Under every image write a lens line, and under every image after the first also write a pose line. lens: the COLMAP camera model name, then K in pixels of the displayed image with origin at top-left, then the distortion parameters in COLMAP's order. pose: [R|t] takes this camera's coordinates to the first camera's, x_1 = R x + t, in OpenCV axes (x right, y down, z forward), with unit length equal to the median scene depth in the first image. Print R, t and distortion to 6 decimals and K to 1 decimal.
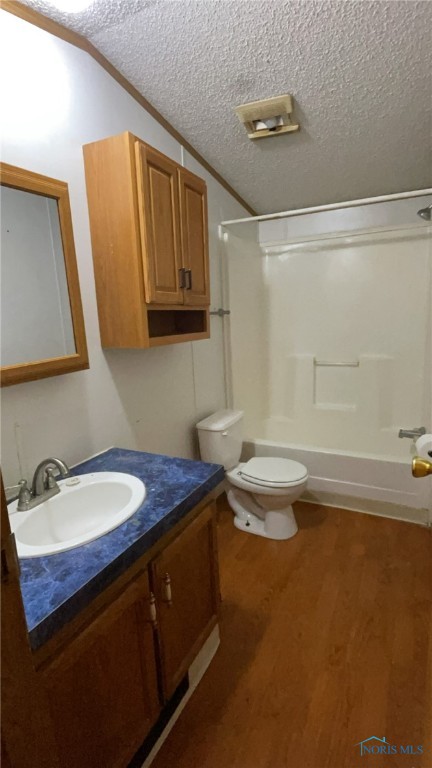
lens RADIAL K [[376.9, 0, 219.0], [0, 376.9, 383.2], [0, 0, 1]] dist [0.046992, -0.033808]
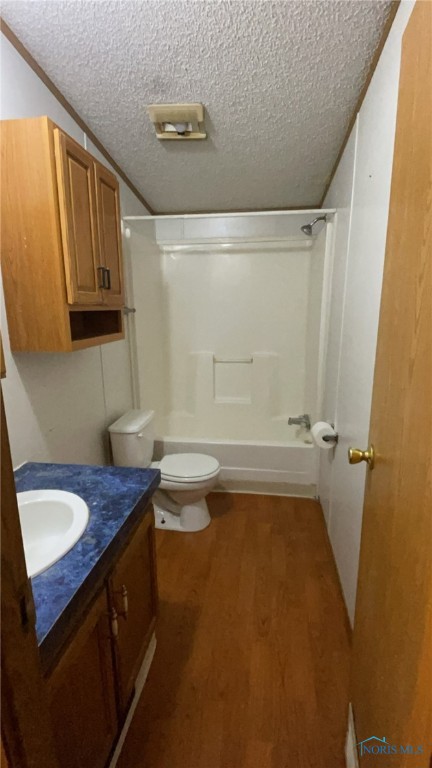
lens RADIAL K [[376.9, 0, 219.0], [0, 376.9, 383.2], [0, 0, 1]] dist [0.046992, -0.033808]
pose [[0.946216, -0.037717, 0.321331, -0.128630], [0.031060, 0.999184, 0.025819, -0.026795], [-0.322042, -0.014450, 0.946615, -0.003131]]
